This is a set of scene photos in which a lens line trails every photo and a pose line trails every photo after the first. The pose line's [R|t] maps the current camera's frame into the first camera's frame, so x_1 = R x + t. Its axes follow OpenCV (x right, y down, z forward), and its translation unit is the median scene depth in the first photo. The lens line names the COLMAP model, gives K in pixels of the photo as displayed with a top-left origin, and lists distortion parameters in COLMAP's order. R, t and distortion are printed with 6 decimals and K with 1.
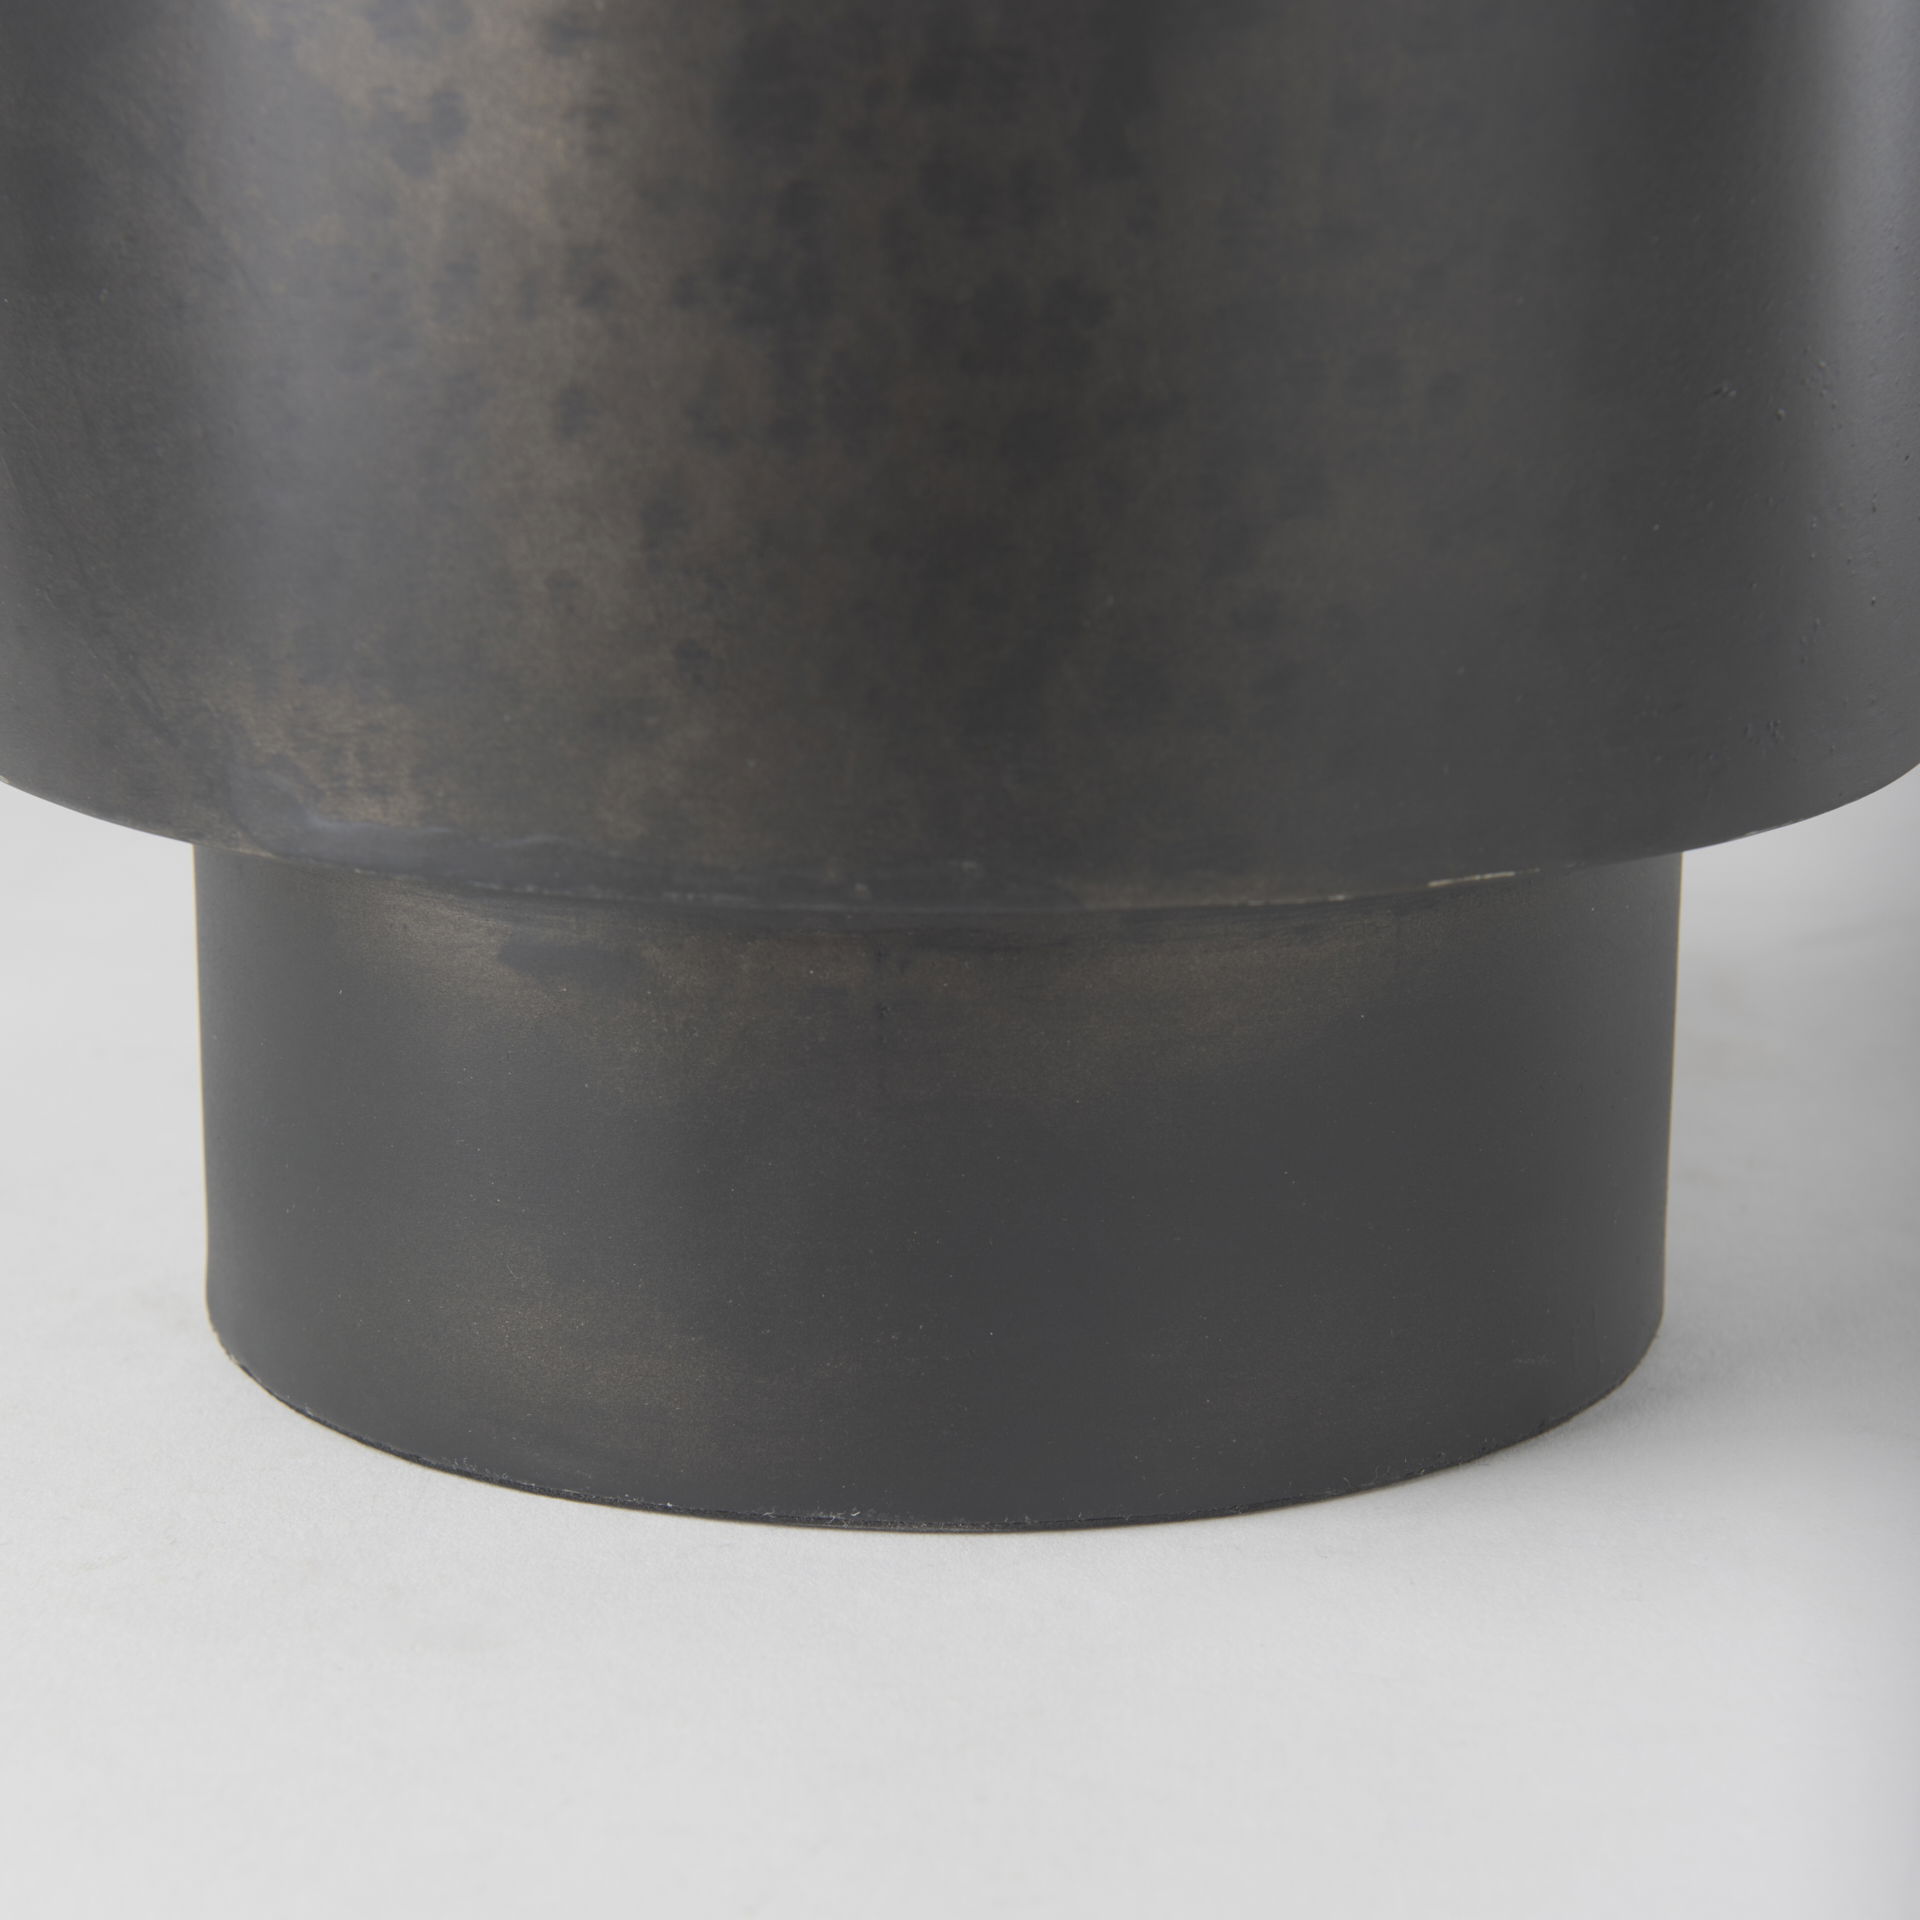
lens RADIAL K [[5349.8, 0, 960.2], [0, 5349.8, 1156.0], [0, 0, 1]] dist [0.002736, 0.117134]
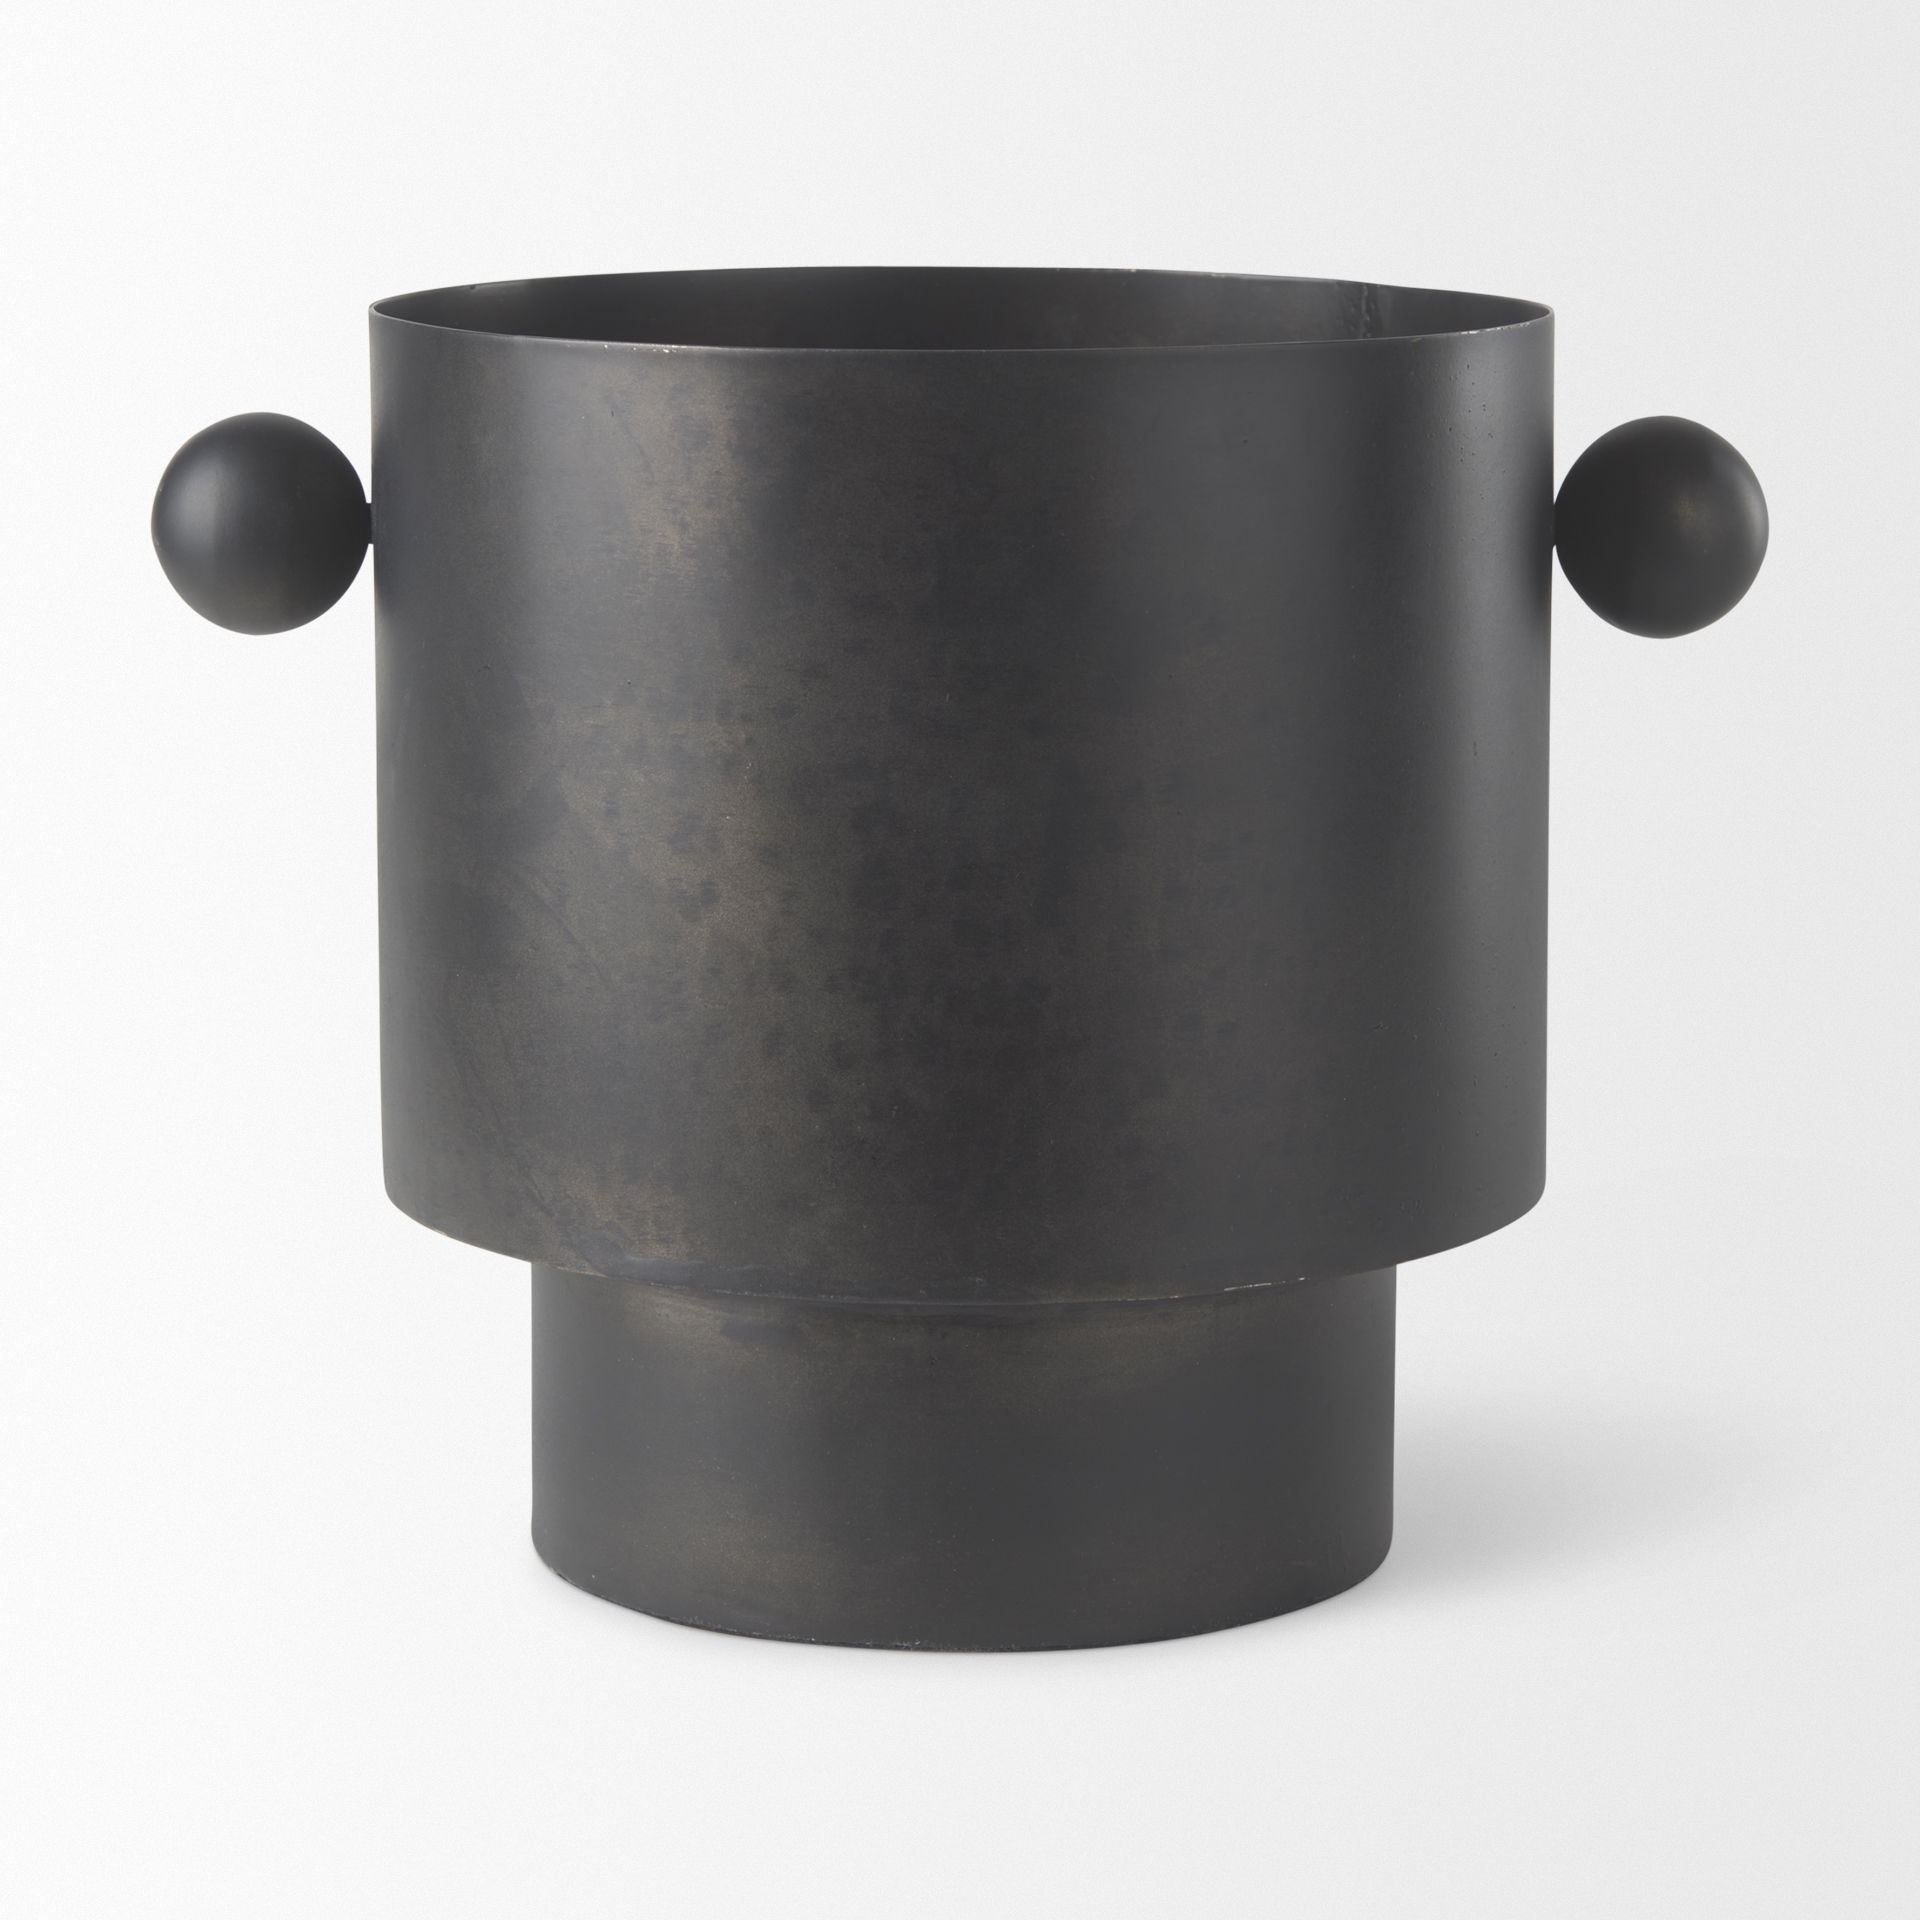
lens RADIAL K [[6397.5, 0, 961.4], [0, 6397.5, 762.0], [0, 0, 1]] dist [0.031938, -0.952848]
pose [[0.999988, -0.002393, -0.004387, 0.005719], [0.001771, 0.990614, -0.136679, 0.072862], [0.004673, 0.136669, 0.990606, -1.256130]]
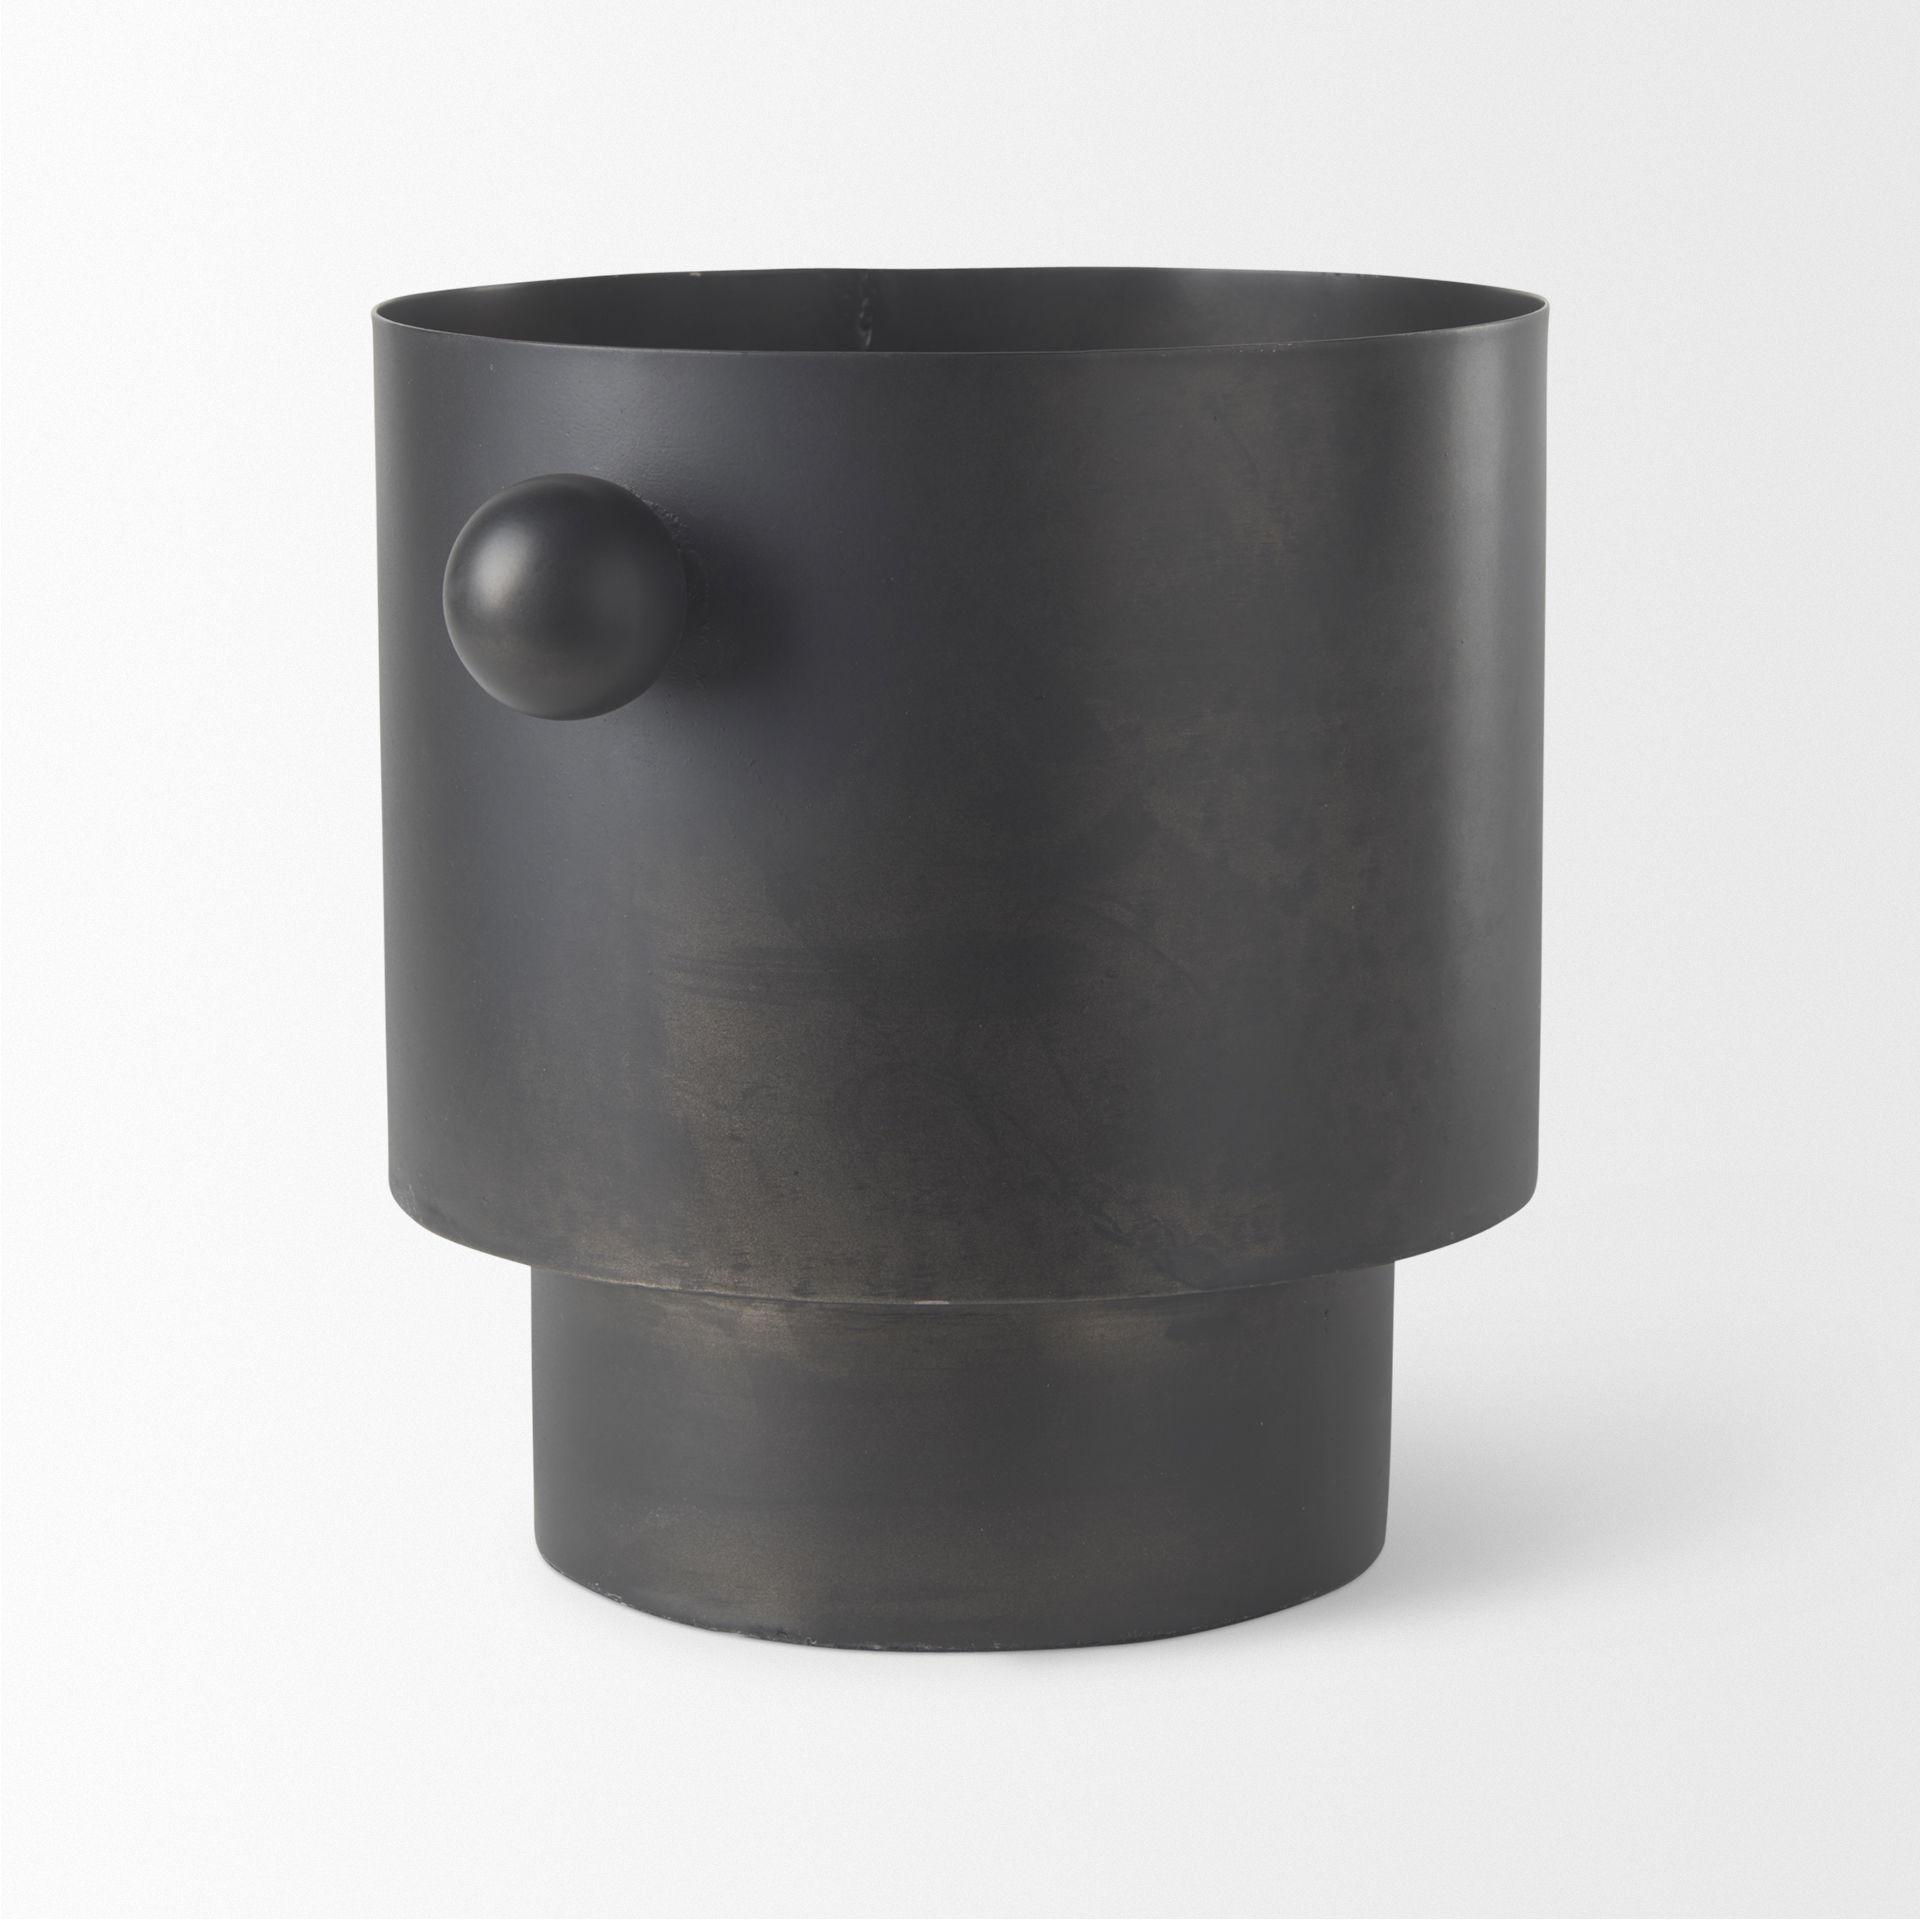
lens RADIAL K [[6397.5, 0, 961.4], [0, 6397.5, 762.0], [0, 0, 1]] dist [0.031938, -0.952848]
pose [[0.536953, -0.130447, 0.833465, -2.030461], [0.240739, 0.970585, -0.003186, -0.251208], [-0.808533, 0.202358, 0.552562, -0.191720]]
